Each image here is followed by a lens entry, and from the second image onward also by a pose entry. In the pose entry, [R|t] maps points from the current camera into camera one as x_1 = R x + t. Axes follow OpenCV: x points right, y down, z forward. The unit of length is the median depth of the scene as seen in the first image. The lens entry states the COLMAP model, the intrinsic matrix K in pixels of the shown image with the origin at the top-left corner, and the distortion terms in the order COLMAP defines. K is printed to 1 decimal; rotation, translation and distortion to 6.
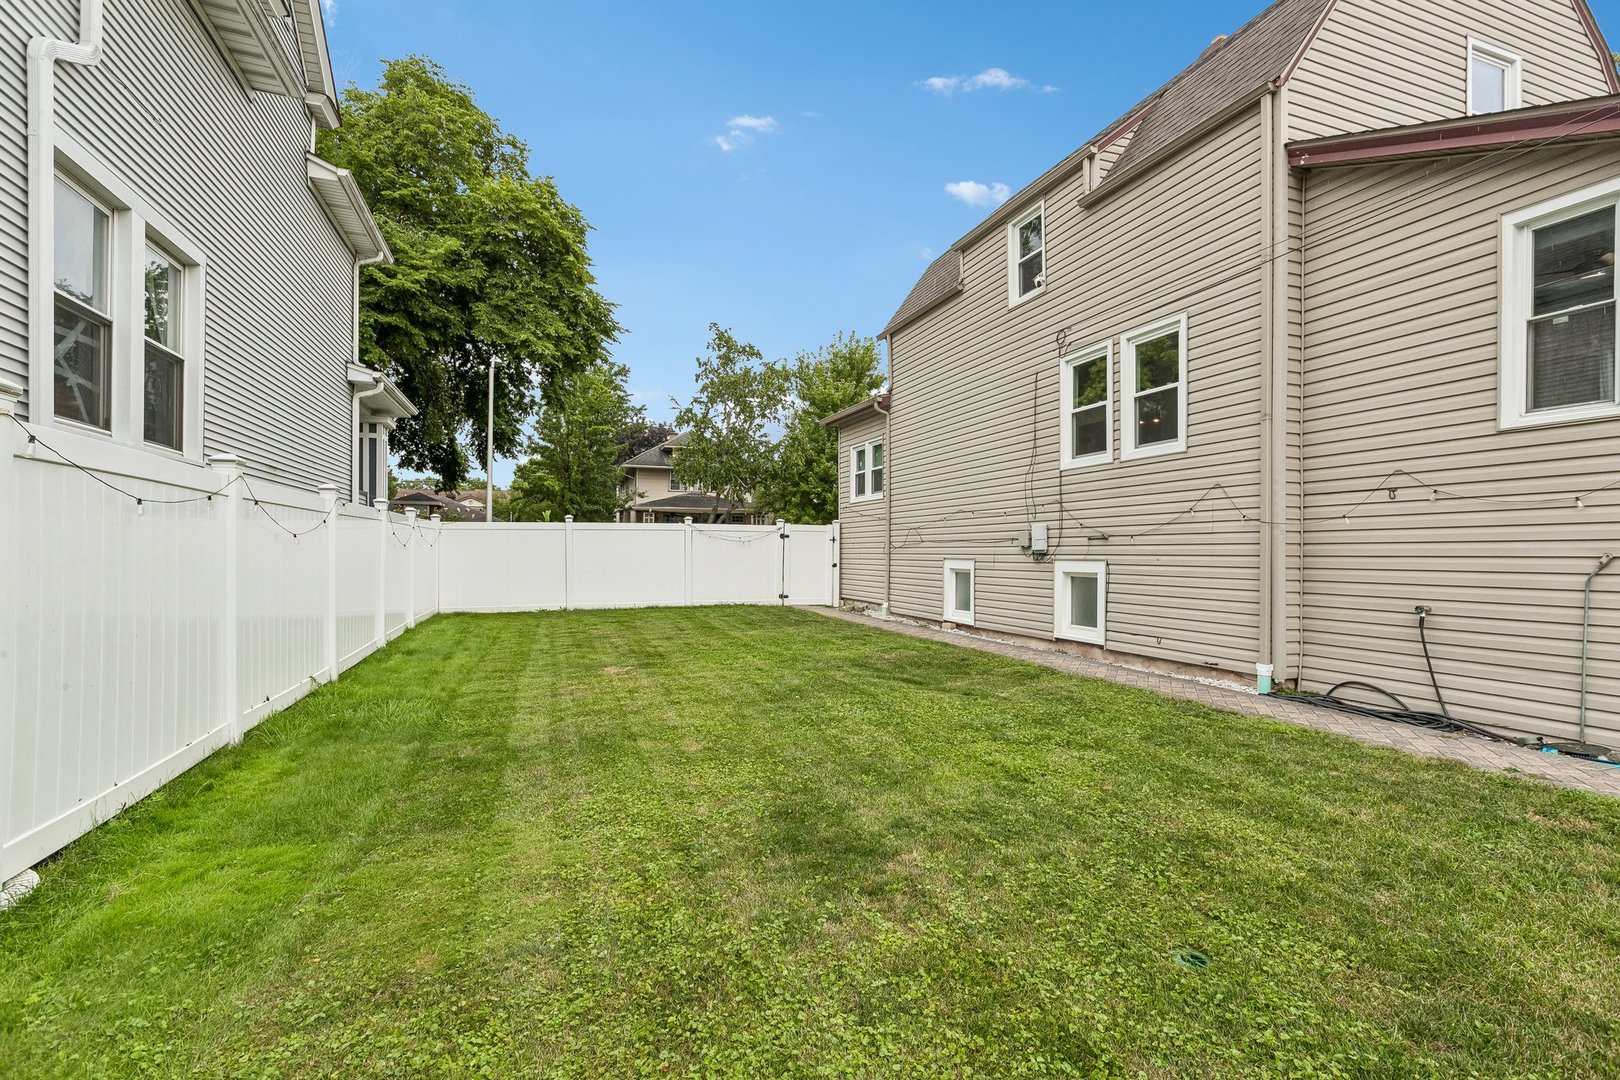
lens RADIAL K [[734.7, 0, 814.2], [0, 734.7, 535.3], [0, 0, 1]] dist [-0.001374, -0.000061]
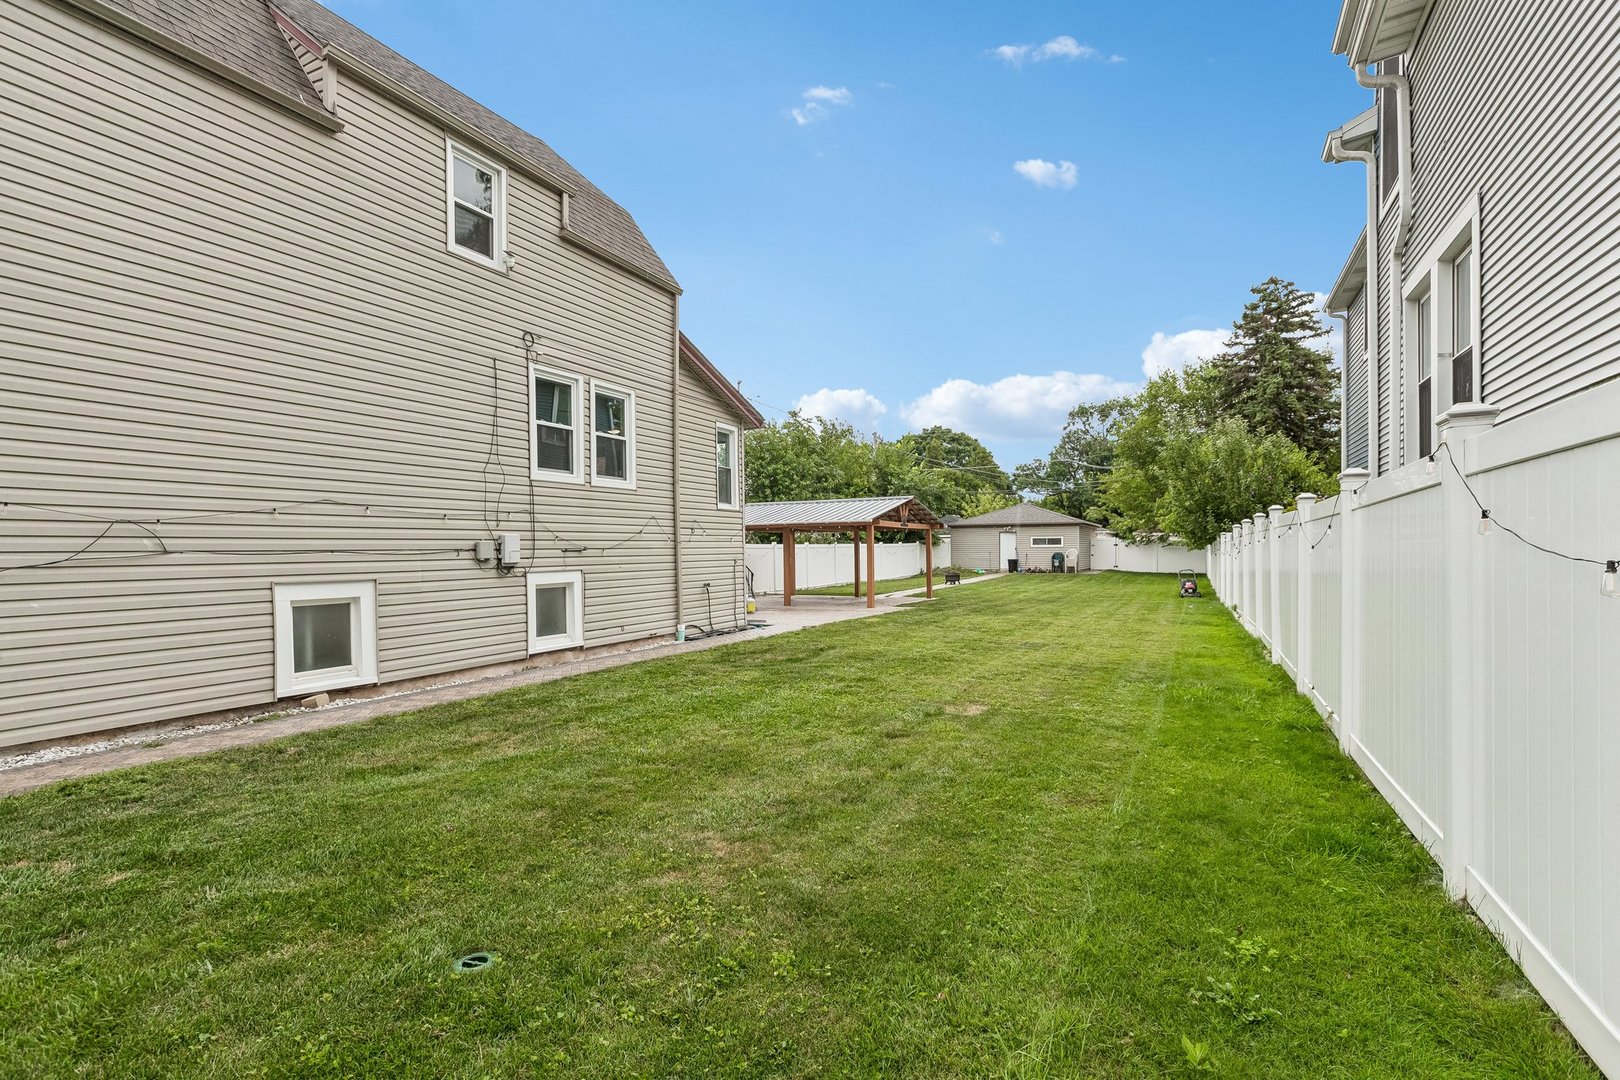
lens RADIAL K [[734.7, 0, 805.0], [0, 734.7, 529.2], [0, 0, 1]] dist [-0.001374, -0.000061]
pose [[-0.662887, 0.025002, 0.748302, -0.654429], [-0.007647, 0.999164, -0.040158, 0.013888], [-0.748681, -0.032342, -0.662142, 1.444764]]
